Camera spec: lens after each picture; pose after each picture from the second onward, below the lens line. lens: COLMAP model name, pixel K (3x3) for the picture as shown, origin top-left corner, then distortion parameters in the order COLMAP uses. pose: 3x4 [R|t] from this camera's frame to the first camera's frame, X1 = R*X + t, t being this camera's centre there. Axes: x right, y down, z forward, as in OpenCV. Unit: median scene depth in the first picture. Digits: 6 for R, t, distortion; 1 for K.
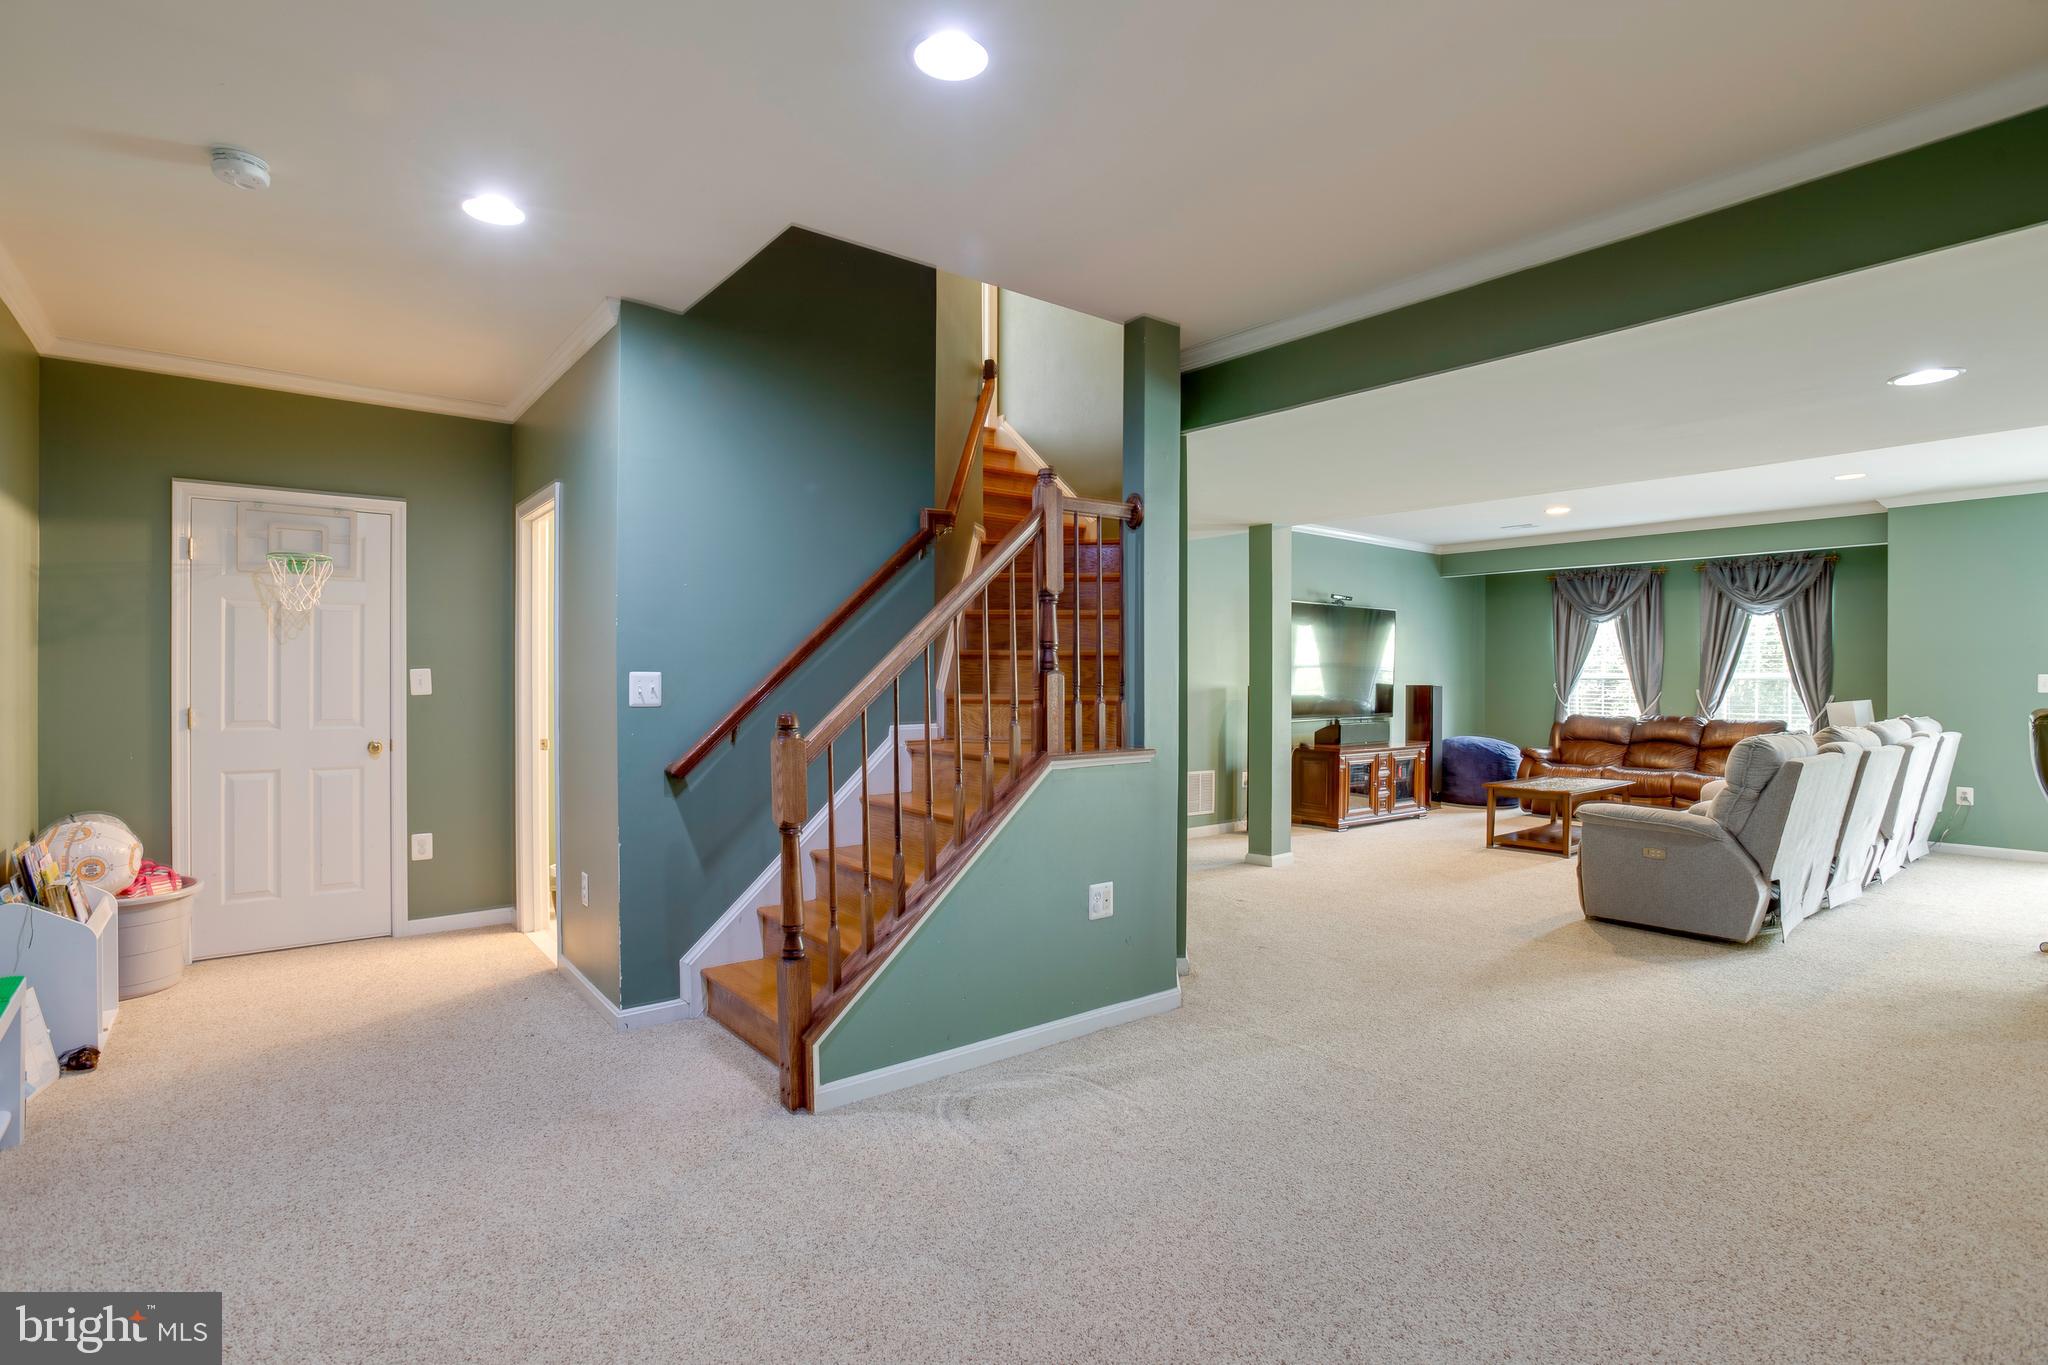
lens RADIAL K [[993.8, 0, 1014.7], [0, 993.8, 672.1], [0, 0, 1]] dist [-0.062332, 0.029851]
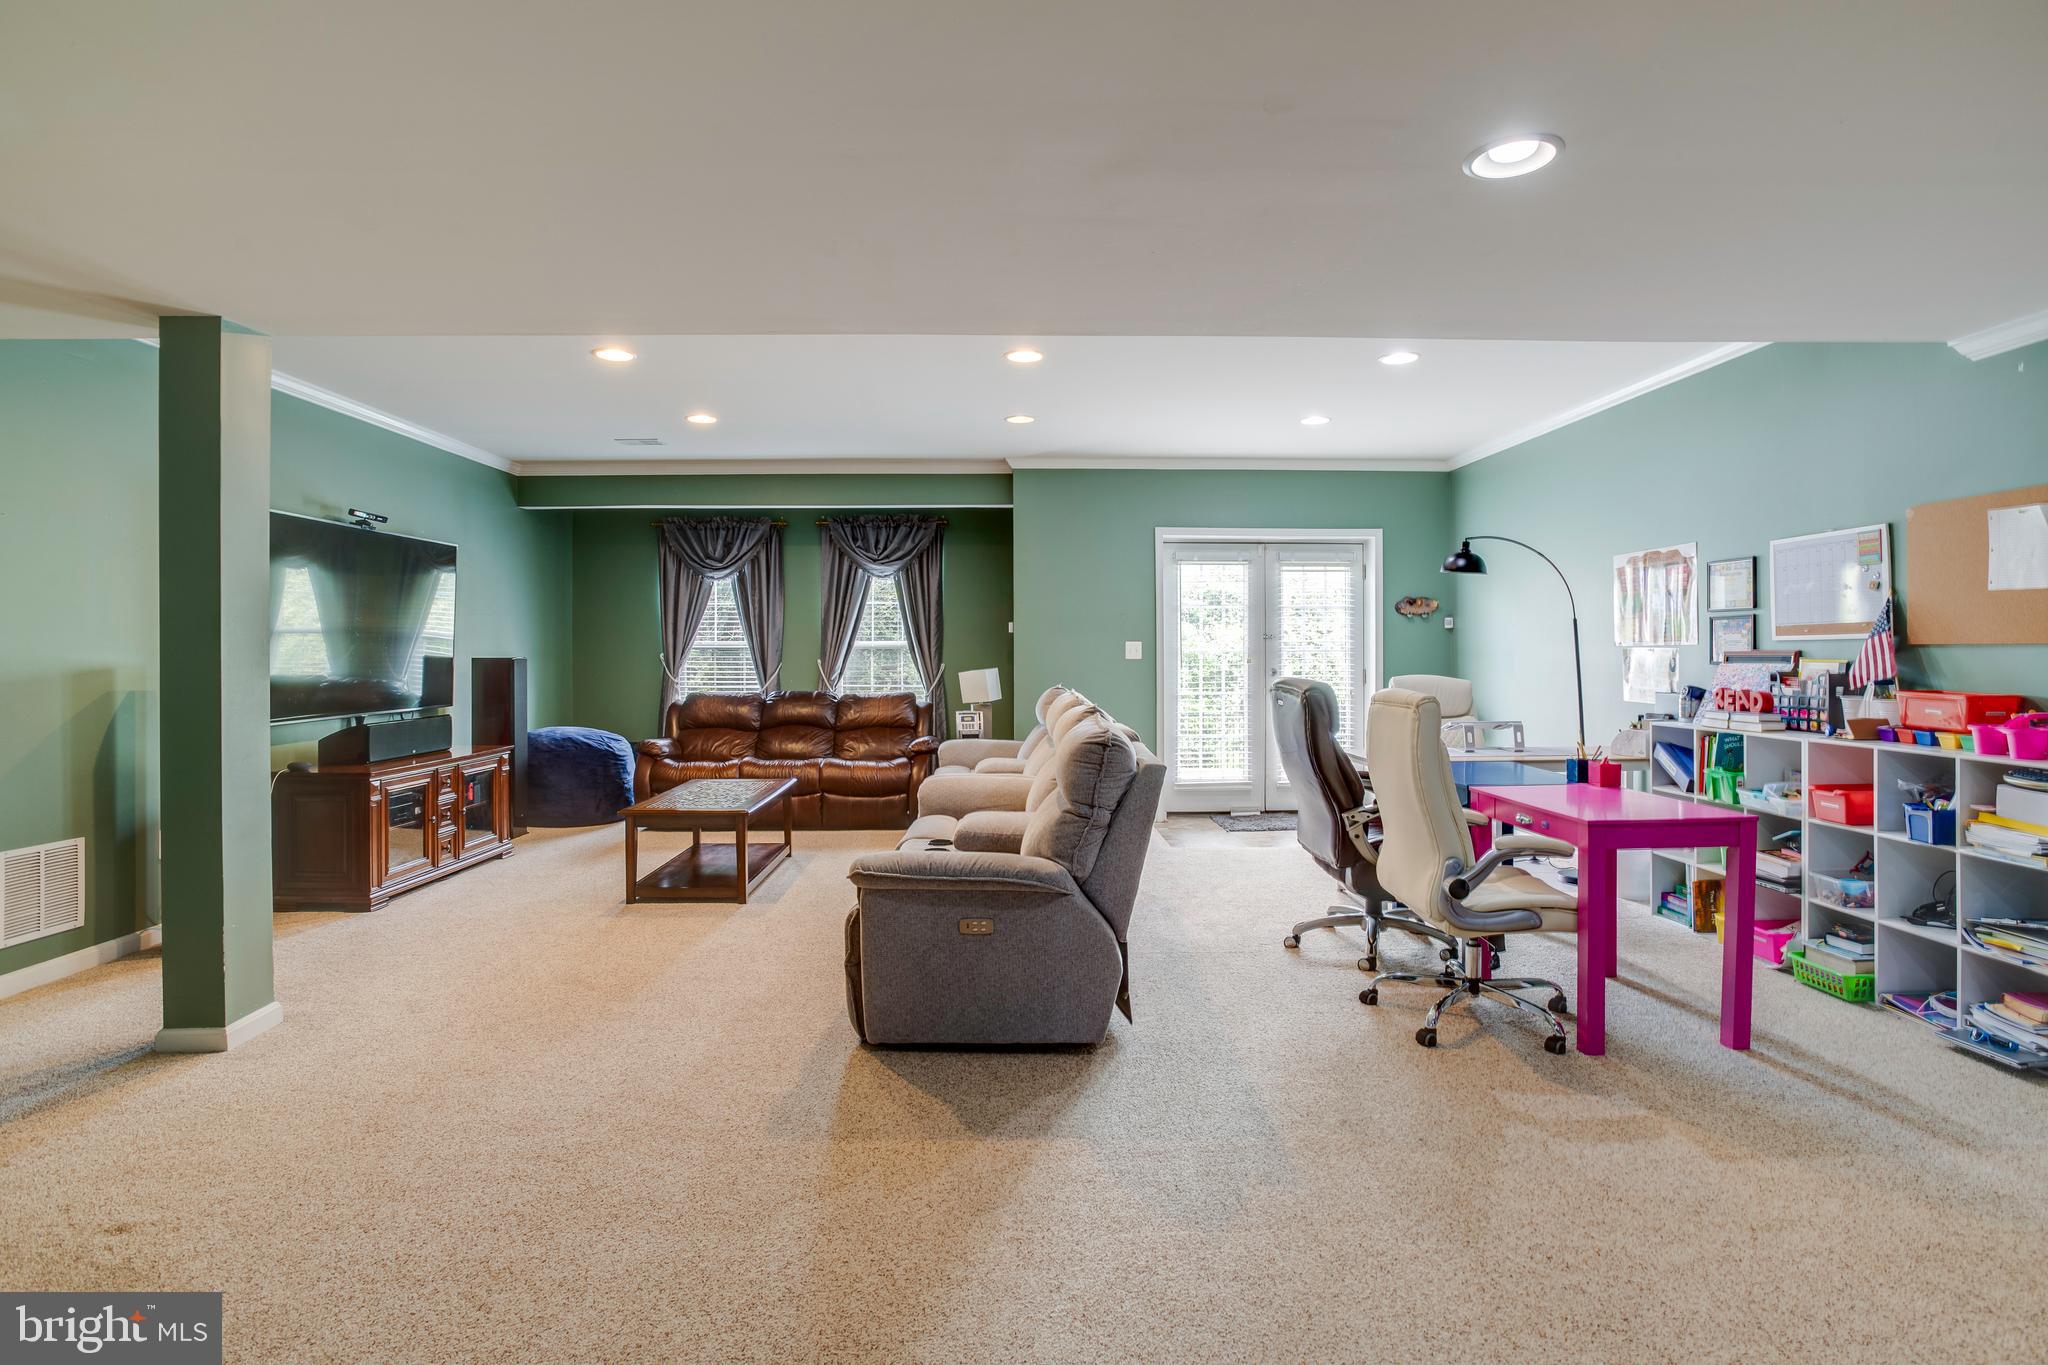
lens RADIAL K [[993.8, 0, 1014.7], [0, 993.8, 672.1], [0, 0, 1]] dist [-0.062332, 0.029851]
pose [[0.601895, -0.020085, 0.798323, 0.095760], [-0.002198, 0.999638, 0.026807, 0.004293], [-0.798572, -0.017890, 0.601633, 0.331197]]
